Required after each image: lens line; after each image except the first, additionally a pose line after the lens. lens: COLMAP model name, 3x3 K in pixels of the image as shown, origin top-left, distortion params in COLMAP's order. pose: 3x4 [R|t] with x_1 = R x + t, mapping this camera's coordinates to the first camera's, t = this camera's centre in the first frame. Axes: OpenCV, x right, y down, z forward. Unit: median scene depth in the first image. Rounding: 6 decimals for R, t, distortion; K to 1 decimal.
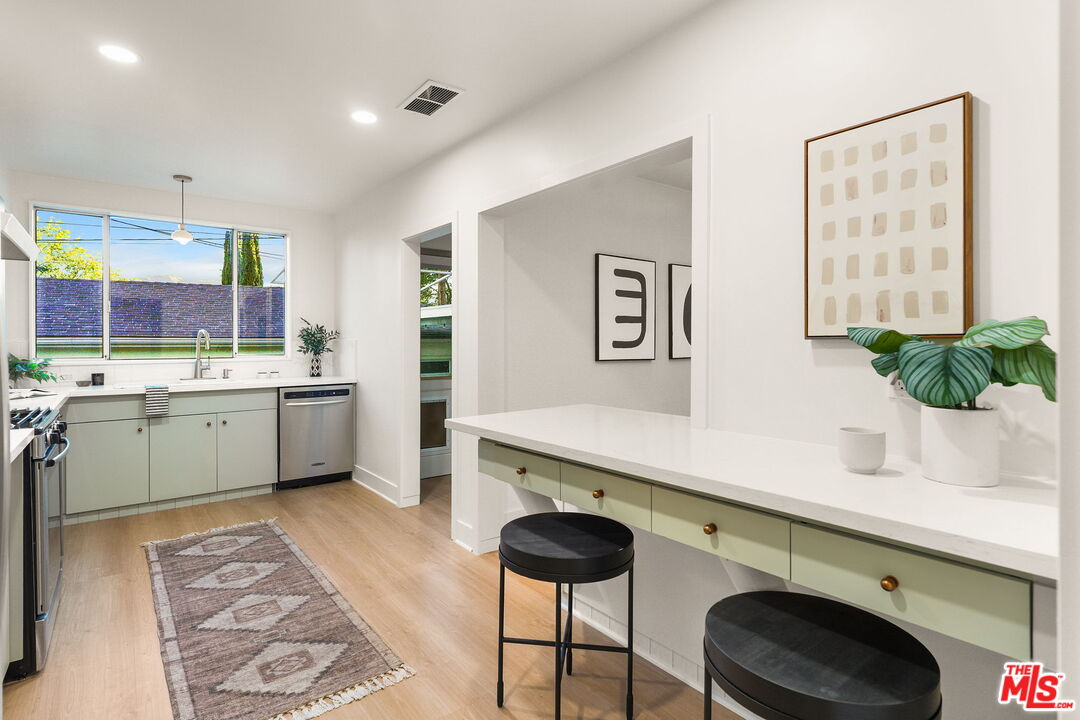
lens RADIAL K [[540.1, 0, 533.5], [0, 540.1, 342.1], [0, 0, 1]] dist [-0.001397, -0.000025]
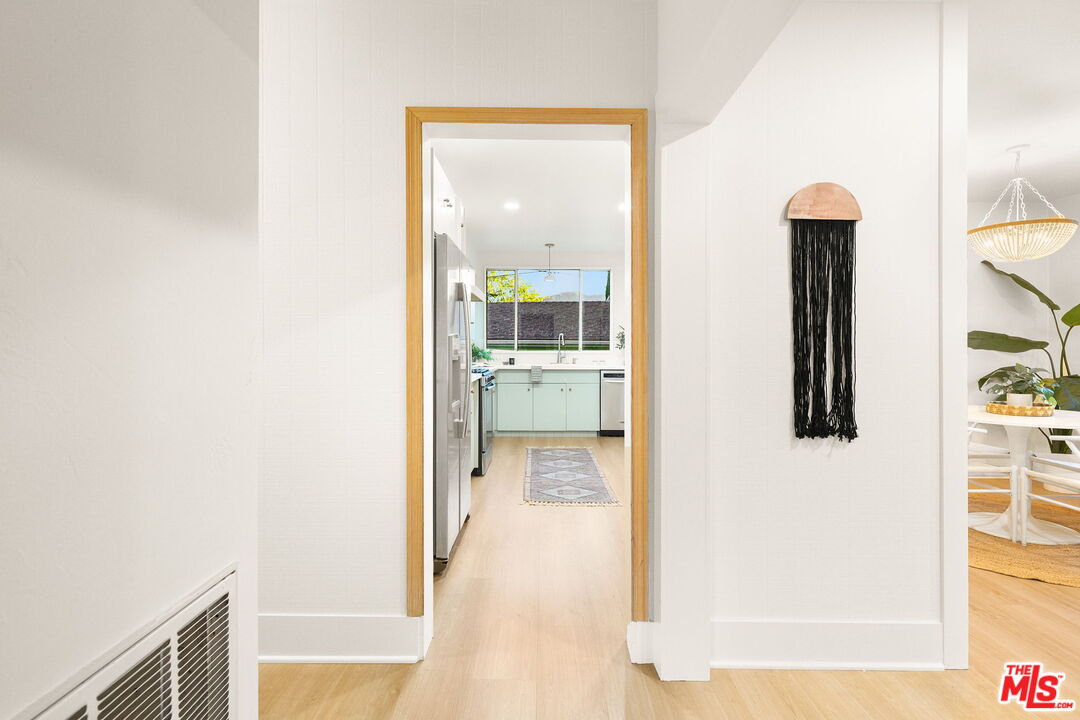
lens RADIAL K [[522.5, 0, 540.0], [0, 522.5, 360.0], [0, 0, 1]] dist [-0.000500, -0.000007]
pose [[0.791755, 0.022431, -0.610427, 0.336390], [-0.007529, 0.999608, 0.026966, 0.016754], [0.610792, -0.016755, 0.791614, -0.328956]]
